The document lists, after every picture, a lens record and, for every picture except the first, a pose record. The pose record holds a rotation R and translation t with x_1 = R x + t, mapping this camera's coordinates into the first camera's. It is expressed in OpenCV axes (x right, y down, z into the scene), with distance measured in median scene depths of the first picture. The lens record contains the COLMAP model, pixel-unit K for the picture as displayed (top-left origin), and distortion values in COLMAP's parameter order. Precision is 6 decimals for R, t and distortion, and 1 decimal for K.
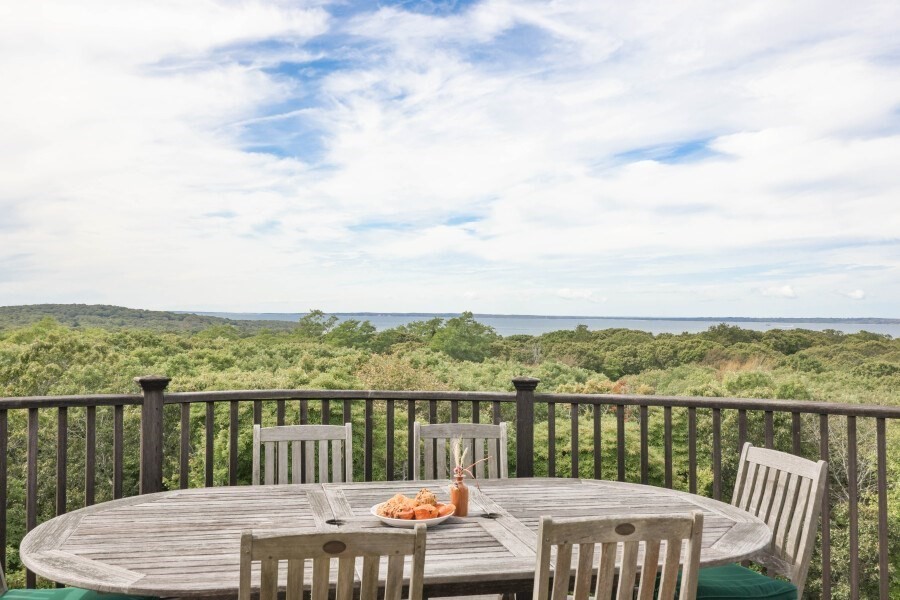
lens RADIAL K [[817.2, 0, 432.9], [0, 817.2, 328.2], [0, 0, 1]] dist [0.022126, 0.000000]
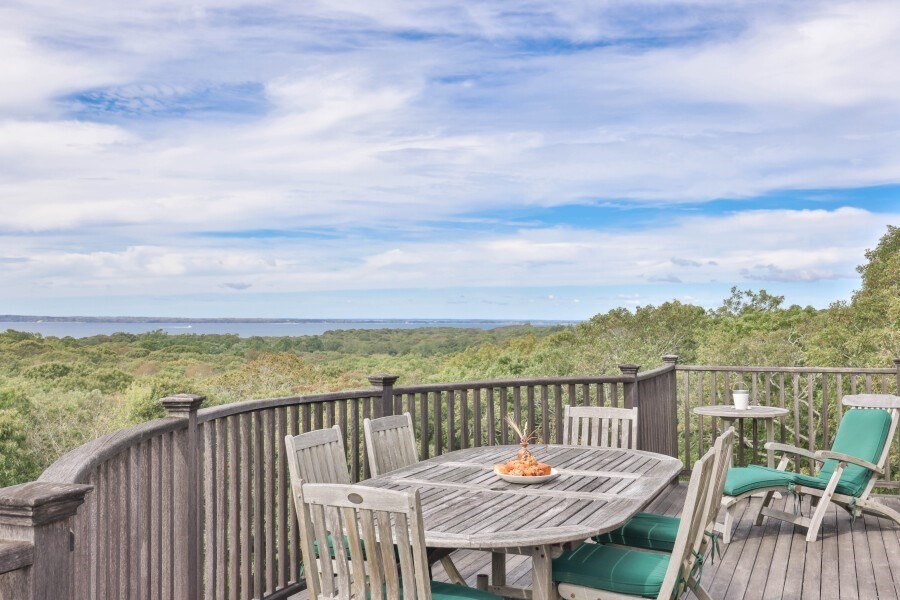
lens RADIAL K [[945.9, 0, 426.6], [0, 945.9, 276.6], [0, 0, 1]] dist [0.012701, 0.000000]
pose [[0.595278, 0.024631, 0.803143, -0.105584], [0.017947, 0.998873, -0.043936, -0.002095], [-0.803320, 0.040569, 0.594165, 0.016391]]
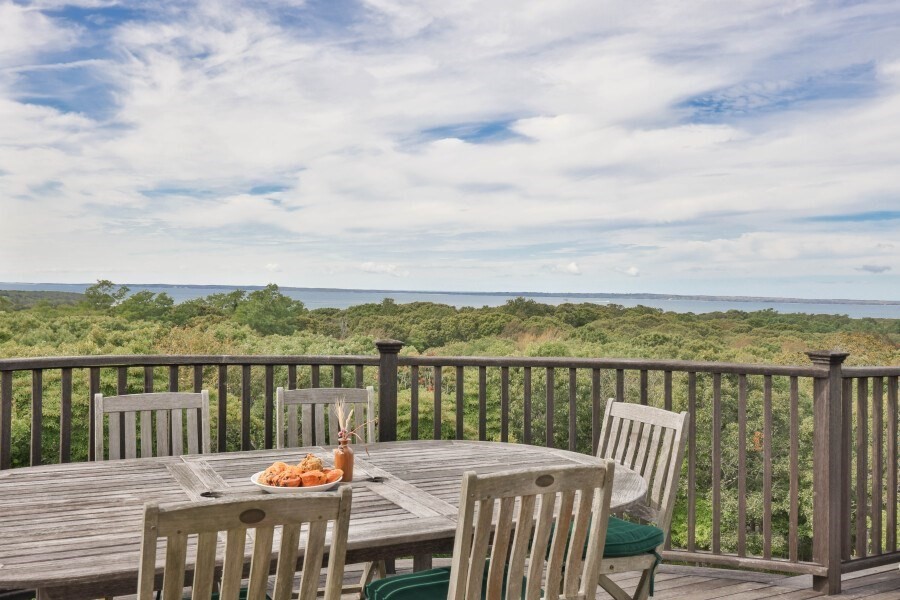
lens RADIAL K [[817.2, 0, 449.0], [0, 817.2, 322.0], [0, 0, 1]] dist [0.022126, 0.000000]
pose [[0.967335, -0.000956, 0.253499, -0.006907], [-0.005390, 0.999689, 0.024336, 0.001529], [-0.253443, -0.024907, 0.967030, 0.003908]]
